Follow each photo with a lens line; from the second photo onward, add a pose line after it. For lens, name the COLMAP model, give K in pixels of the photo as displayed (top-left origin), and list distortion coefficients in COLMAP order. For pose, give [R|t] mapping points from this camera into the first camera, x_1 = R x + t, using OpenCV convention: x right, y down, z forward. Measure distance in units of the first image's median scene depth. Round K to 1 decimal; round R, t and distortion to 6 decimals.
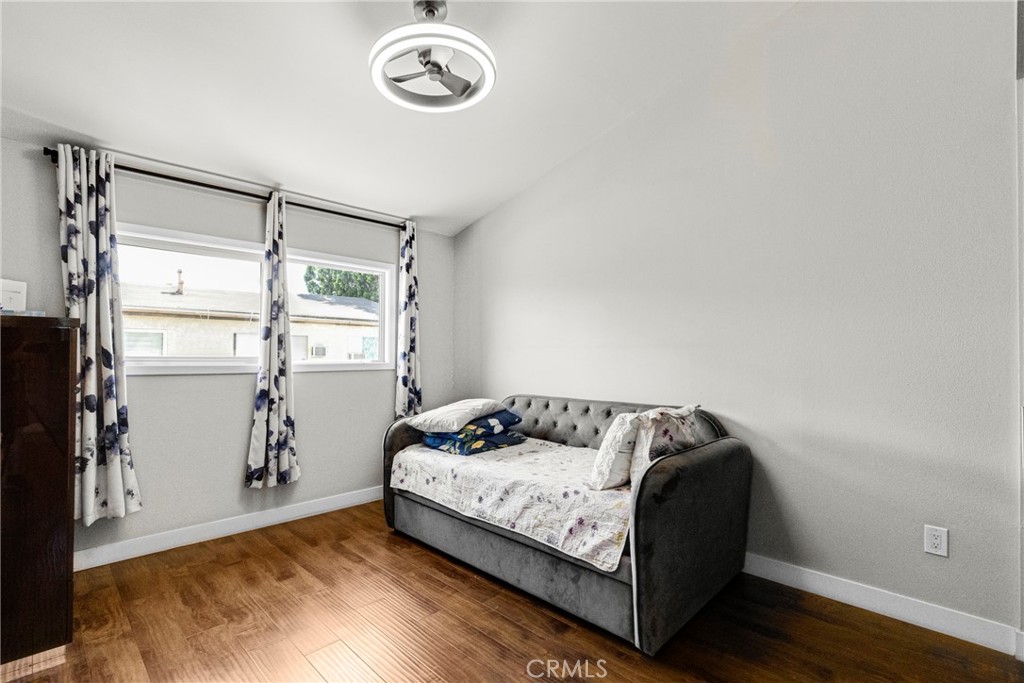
lens RADIAL K [[473.8, 0, 508.1], [0, 473.8, 344.3], [0, 0, 1]] dist [0.001945, 0.000206]
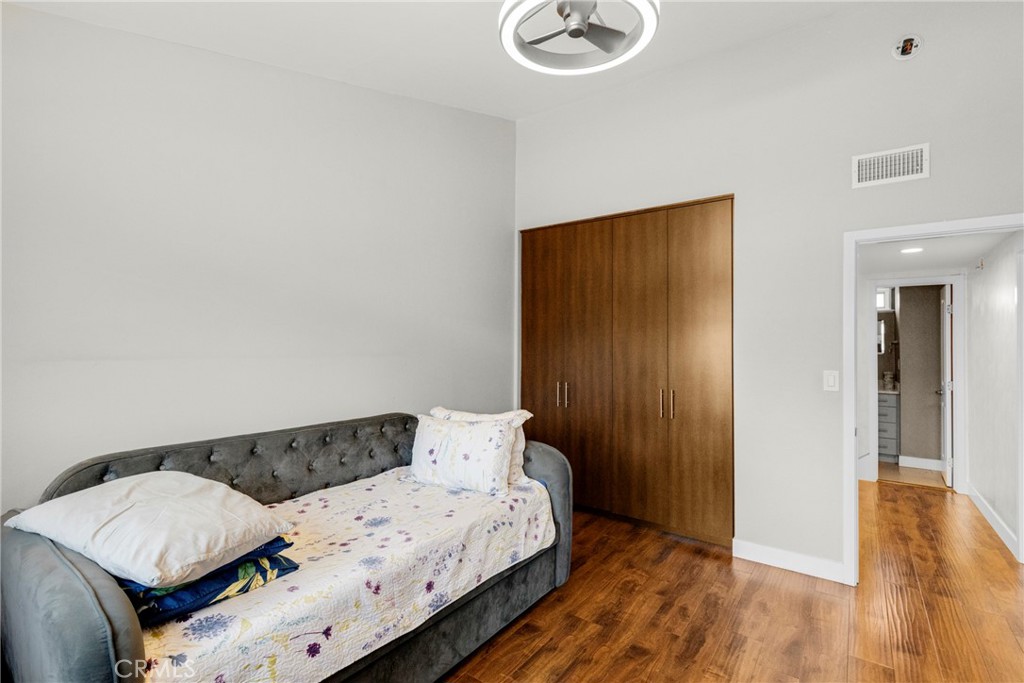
lens RADIAL K [[473.8, 0, 508.5], [0, 473.8, 344.9], [0, 0, 1]] dist [0.001945, 0.000206]
pose [[-0.144576, -0.001661, 0.989492, -0.804468], [-0.028633, 0.999587, -0.002506, -0.027529], [-0.989079, -0.028695, -0.144564, 1.056646]]
